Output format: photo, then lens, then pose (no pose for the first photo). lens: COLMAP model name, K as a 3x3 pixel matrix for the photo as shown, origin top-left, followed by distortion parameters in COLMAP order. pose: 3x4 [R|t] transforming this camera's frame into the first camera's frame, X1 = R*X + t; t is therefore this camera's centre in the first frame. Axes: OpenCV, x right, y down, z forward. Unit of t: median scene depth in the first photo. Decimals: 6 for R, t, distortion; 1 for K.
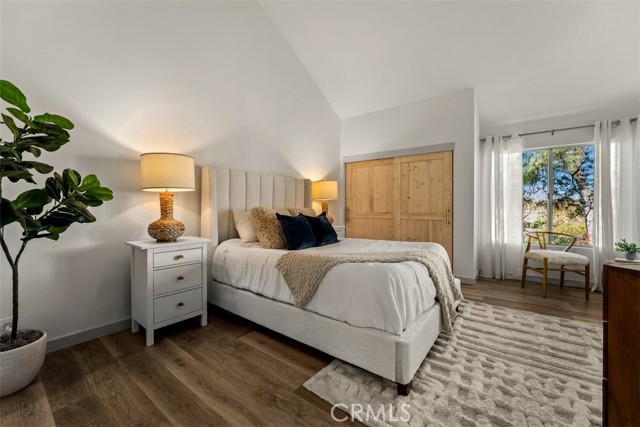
lens RADIAL K [[259.7, 0, 320.6], [0, 259.7, 209.3], [0, 0, 1]] dist [-0.001180, -0.000145]
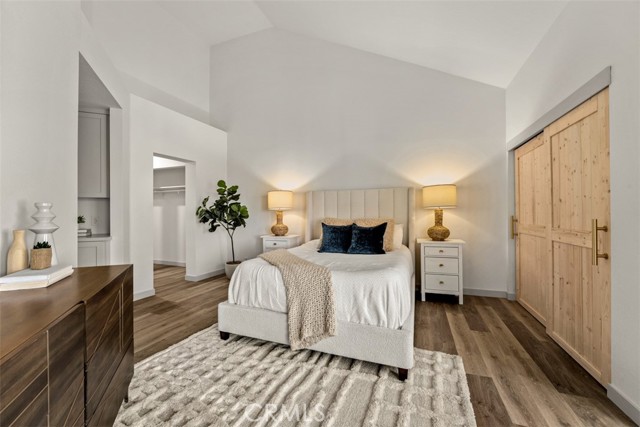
lens RADIAL K [[253.7, 0, 318.6], [0, 253.7, 213.2], [0, 0, 1]] dist [-0.000206, -0.000198]
pose [[0.279330, -0.013255, -0.960104, 0.766043], [-0.000197, 0.999904, -0.013862, -0.010056], [0.960195, 0.004061, 0.279300, 0.435198]]
